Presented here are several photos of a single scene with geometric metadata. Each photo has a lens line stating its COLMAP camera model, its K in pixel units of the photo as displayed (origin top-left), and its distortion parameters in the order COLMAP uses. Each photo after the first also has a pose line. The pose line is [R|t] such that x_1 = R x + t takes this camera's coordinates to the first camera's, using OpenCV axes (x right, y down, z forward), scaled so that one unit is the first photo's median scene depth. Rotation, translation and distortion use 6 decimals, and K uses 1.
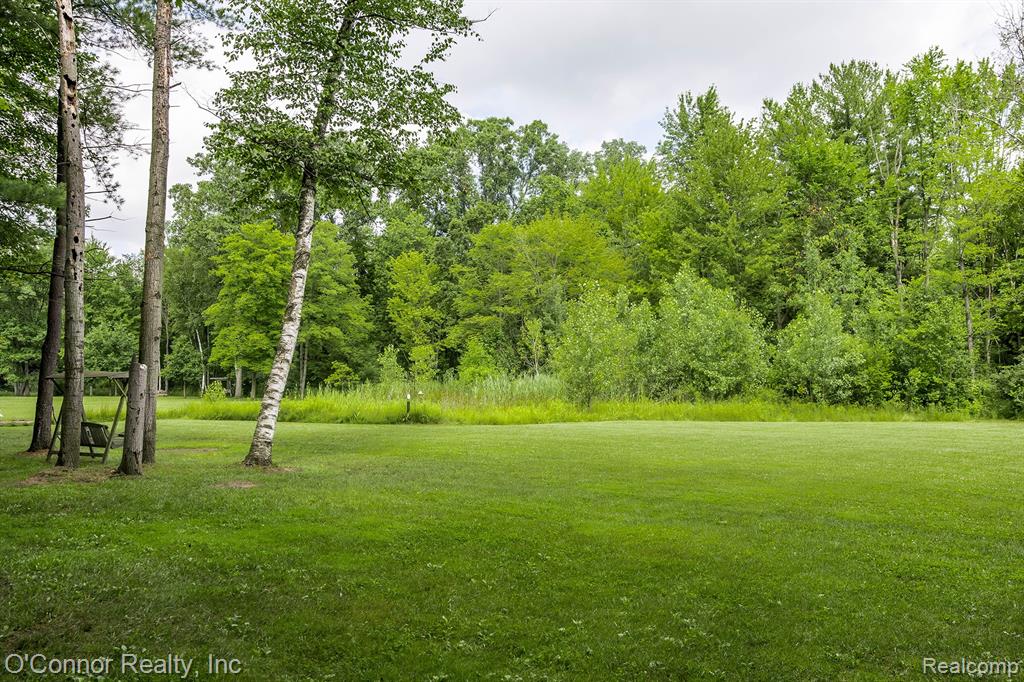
lens RADIAL K [[825.4, 0, 511.4], [0, 825.4, 341.1], [0, 0, 1]] dist [-0.015710, -0.001467]
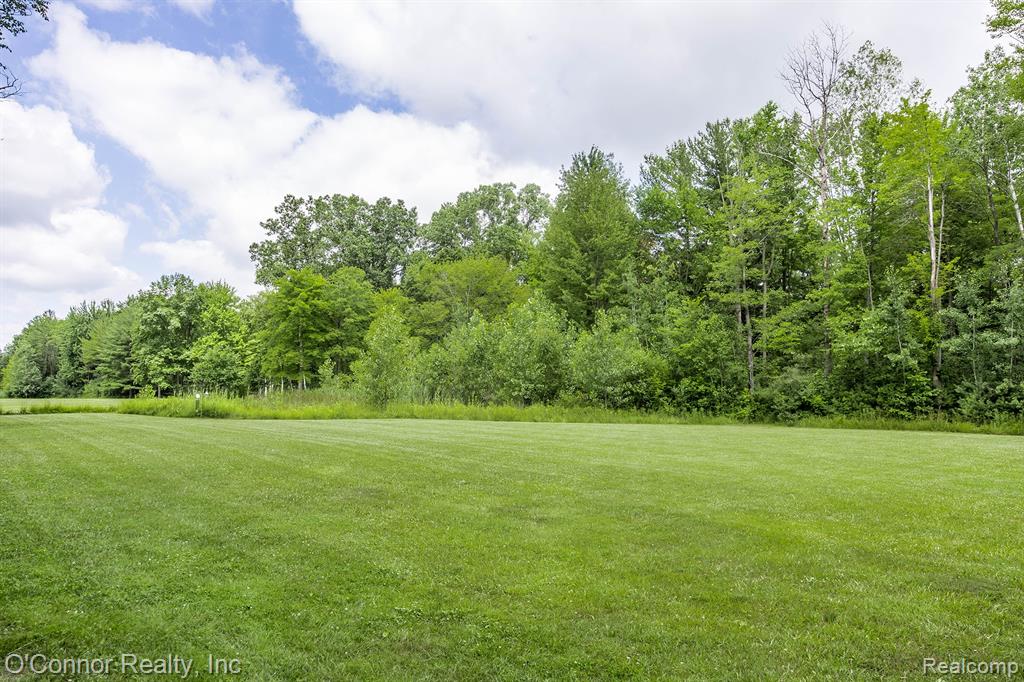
lens RADIAL K [[644.8, 0, 512.3], [0, 644.8, 341.0], [0, 0, 1]] dist [-0.007987, -0.003601]
pose [[0.986243, -0.005307, -0.165218, 0.268922], [0.000205, 0.999523, -0.030887, 0.006164], [0.165303, 0.030428, 0.985773, 0.047218]]
